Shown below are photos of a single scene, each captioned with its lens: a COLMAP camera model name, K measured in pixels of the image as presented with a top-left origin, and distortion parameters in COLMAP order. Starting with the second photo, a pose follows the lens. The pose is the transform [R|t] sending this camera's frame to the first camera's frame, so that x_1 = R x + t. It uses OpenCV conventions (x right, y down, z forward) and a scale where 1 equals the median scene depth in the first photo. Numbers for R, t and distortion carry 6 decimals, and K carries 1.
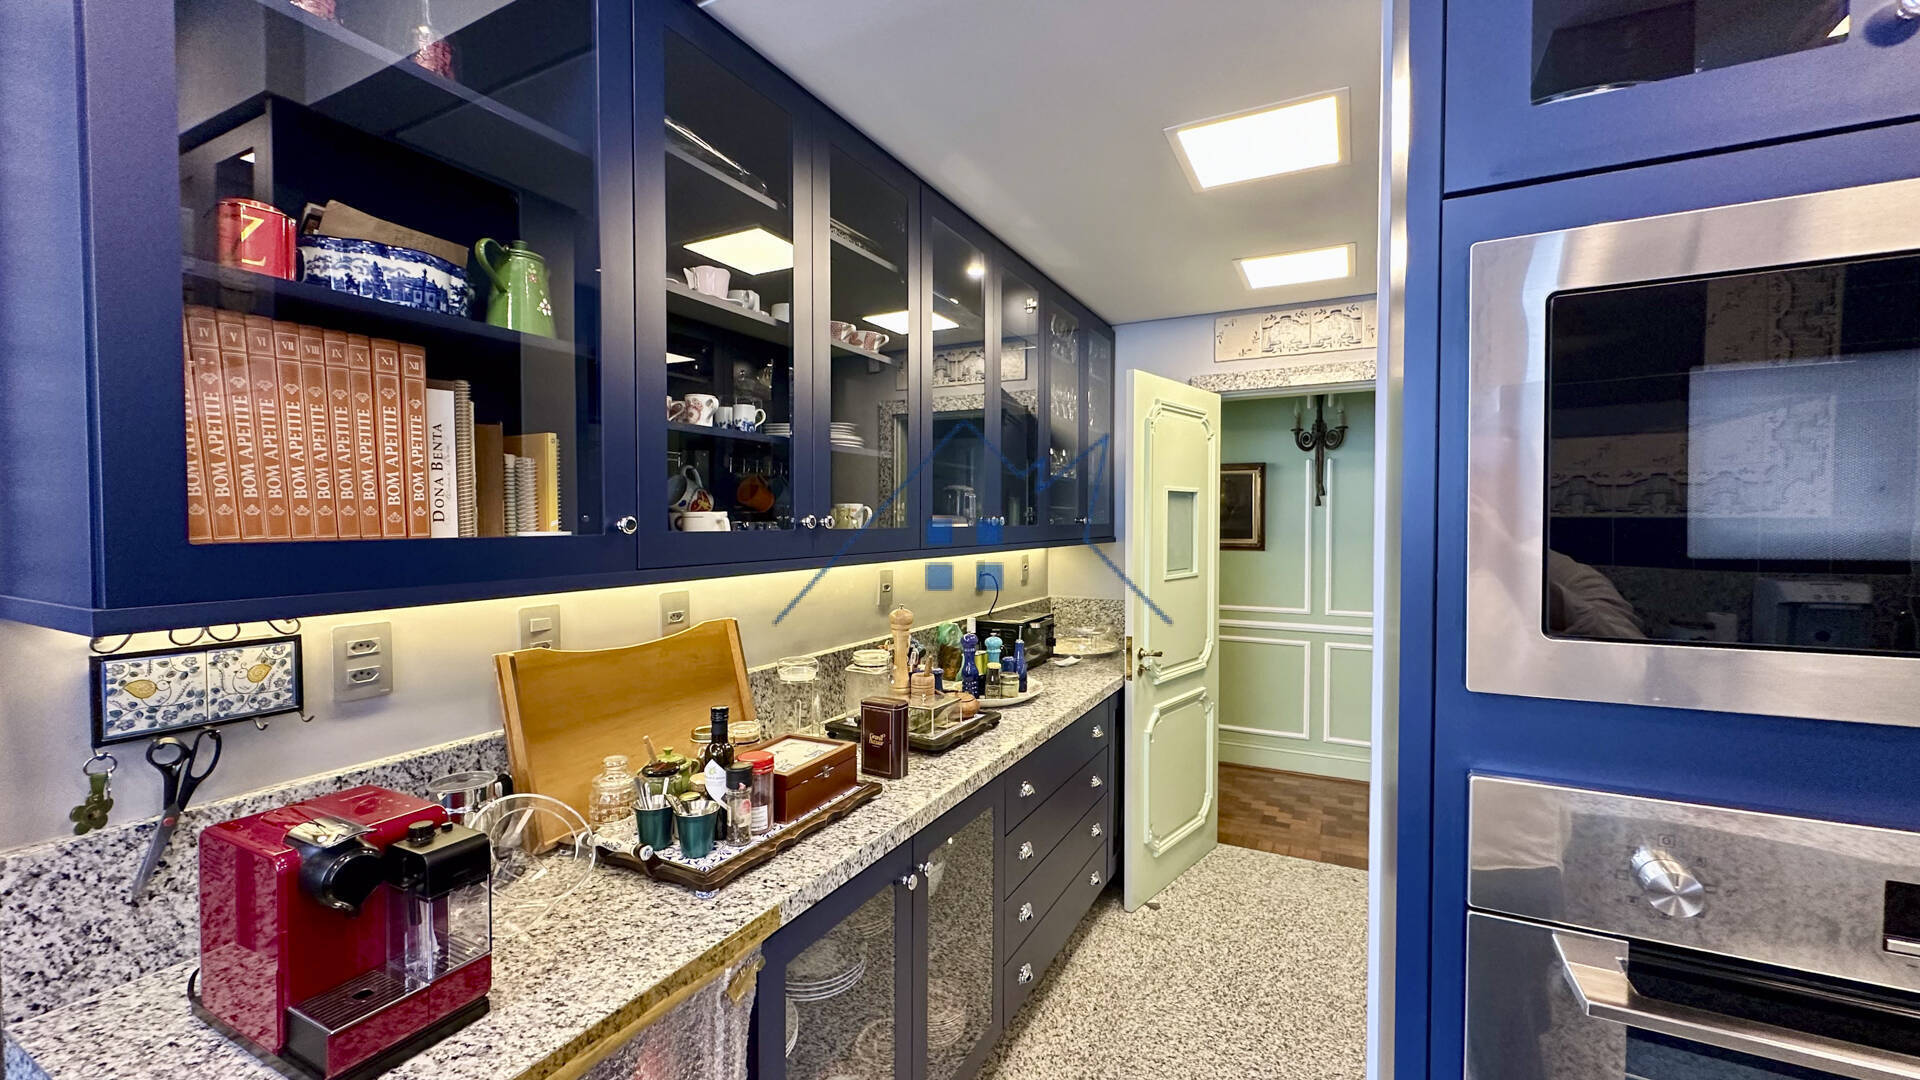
lens RADIAL K [[765.8, 0, 960.0], [0, 765.8, 540.0], [0, 0, 1]] dist [-0.002048, 0.000439]
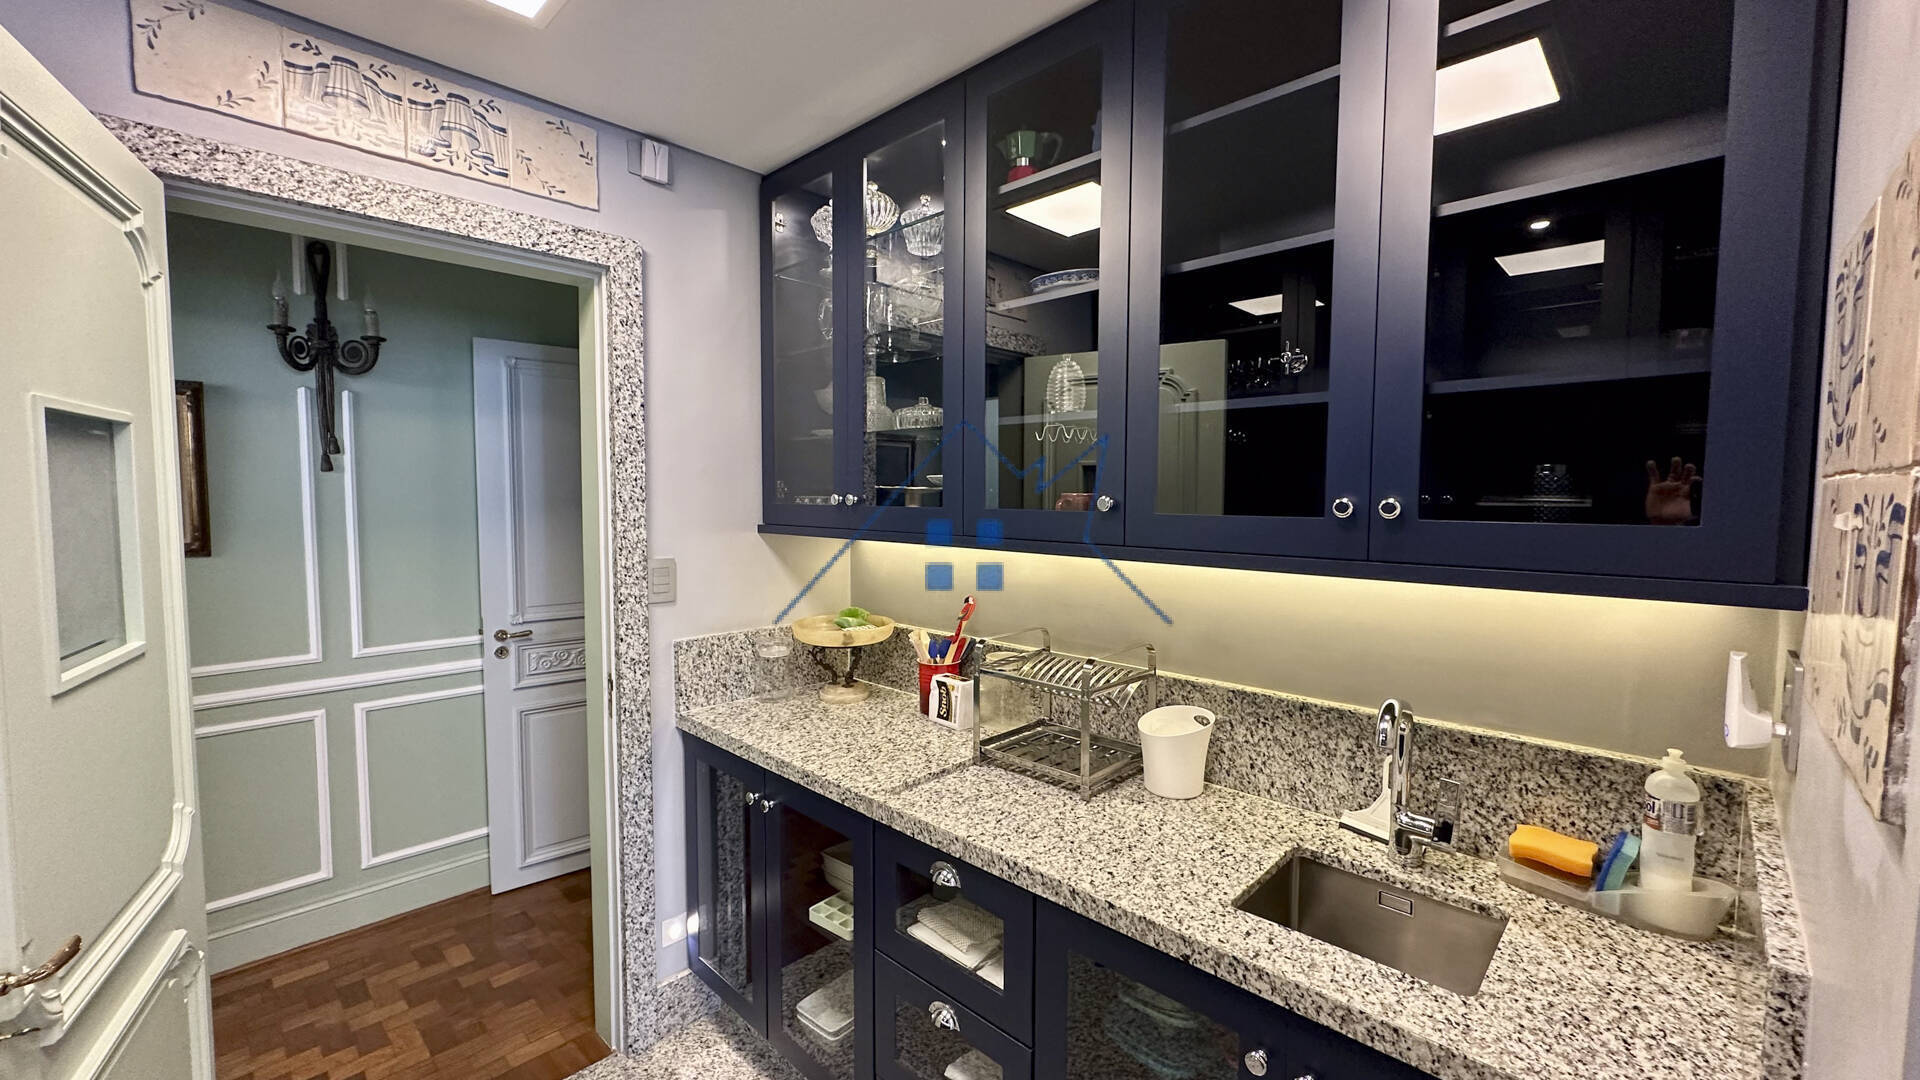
lens RADIAL K [[765.8, 0, 960.0], [0, 765.8, 540.0], [0, 0, 1]] dist [-0.002048, 0.000439]
pose [[0.287814, -0.056629, 0.956011, 0.056003], [0.020165, 0.998387, 0.053069, -0.014343], [-0.957474, 0.004004, 0.288492, 0.387138]]
